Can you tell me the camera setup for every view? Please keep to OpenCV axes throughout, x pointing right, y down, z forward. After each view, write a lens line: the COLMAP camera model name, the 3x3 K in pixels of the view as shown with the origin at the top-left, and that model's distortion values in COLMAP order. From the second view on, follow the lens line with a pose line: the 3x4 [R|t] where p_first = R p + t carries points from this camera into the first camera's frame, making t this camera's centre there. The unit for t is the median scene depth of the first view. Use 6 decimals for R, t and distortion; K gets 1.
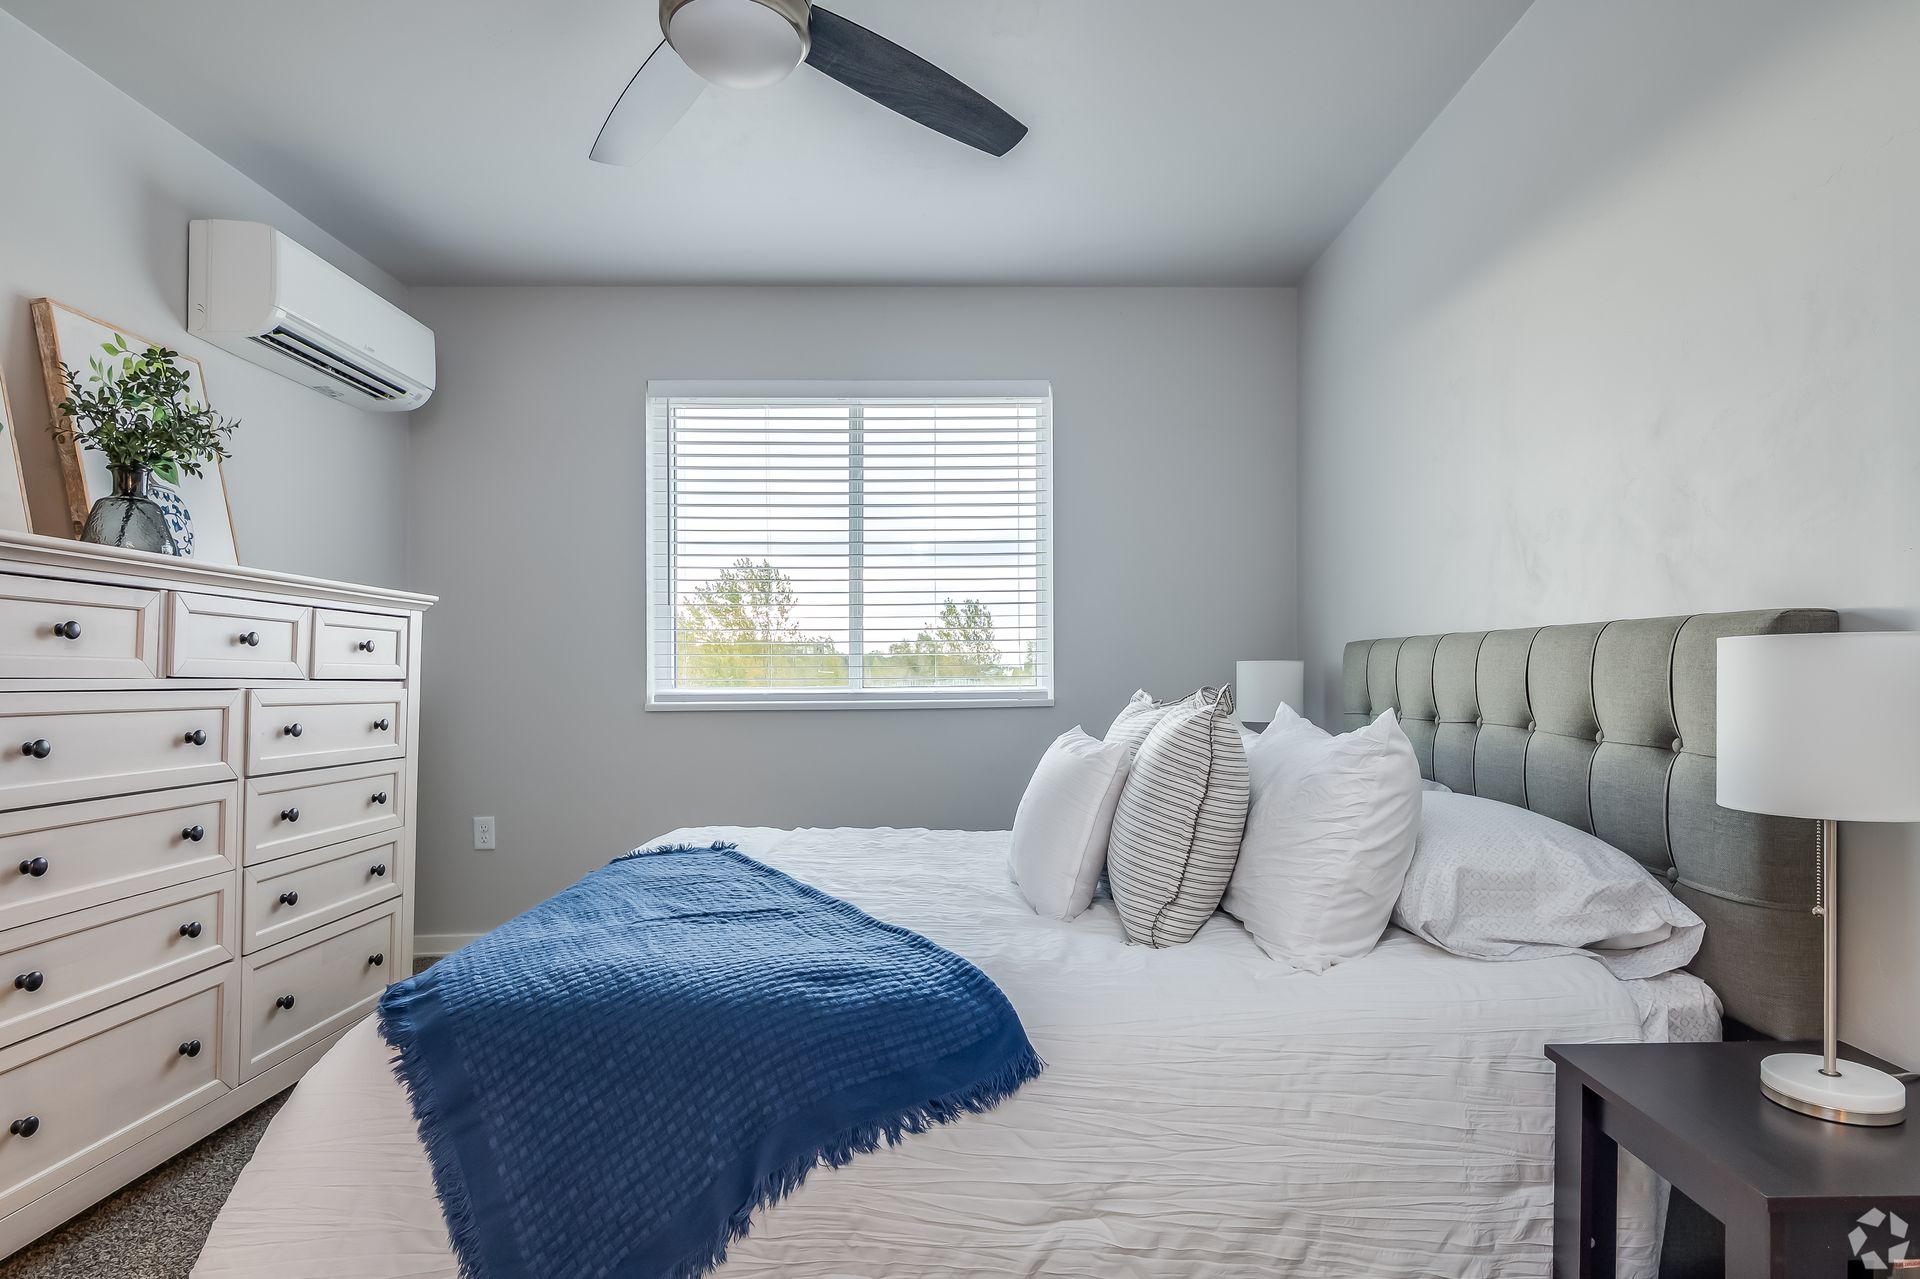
lens RADIAL K [[888.9, 0, 965.7], [0, 888.9, 671.4], [0, 0, 1]] dist [0.002153, -0.000216]
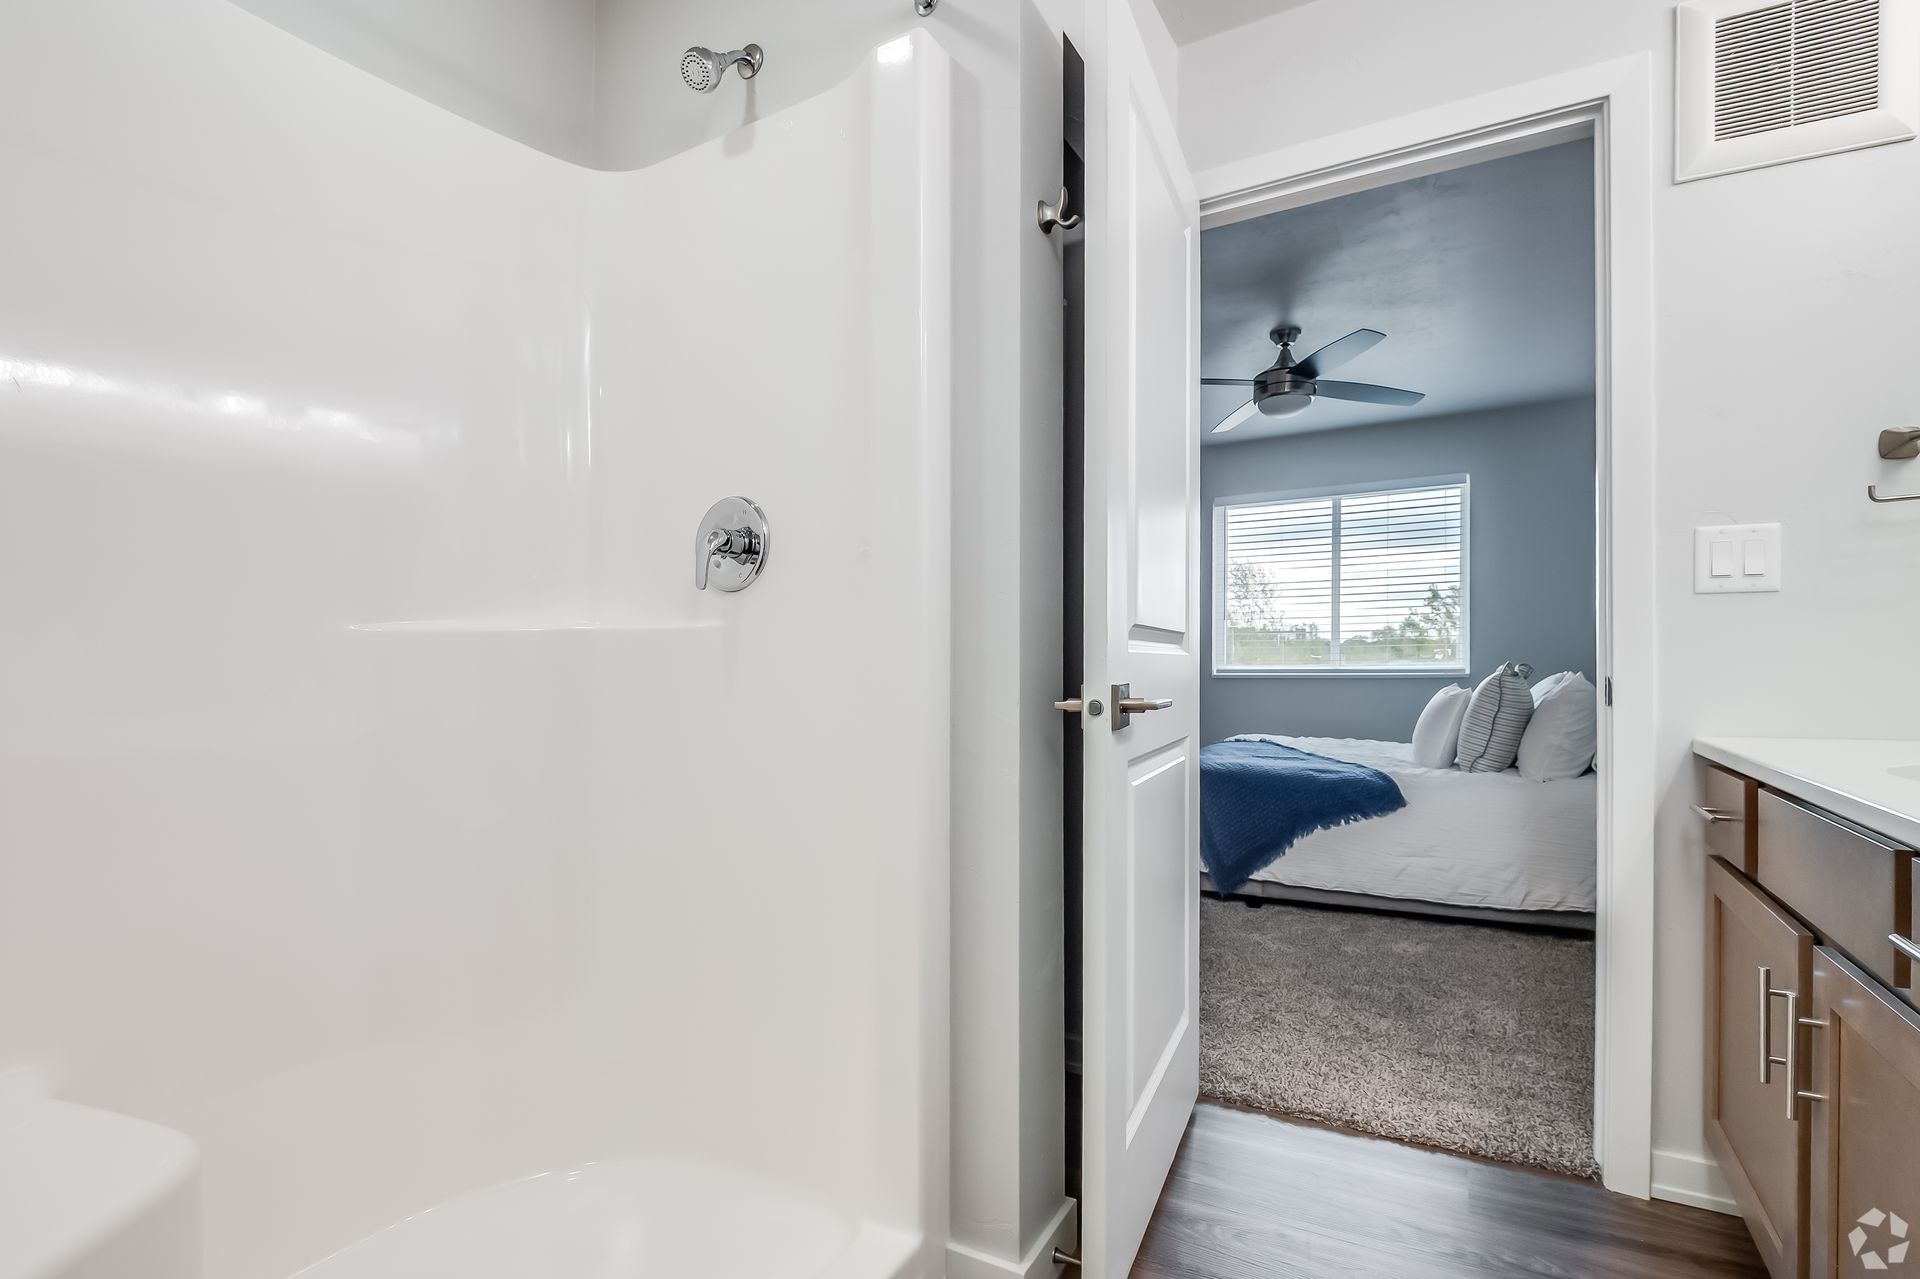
lens RADIAL K [[888.9, 0, 965.7], [0, 888.9, 671.4], [0, 0, 1]] dist [0.002153, -0.000216]
pose [[0.867356, 0.007907, -0.497626, 0.138149], [0.000719, 0.999853, 0.017139, -0.000468], [0.497689, -0.015223, 0.867222, -1.040906]]
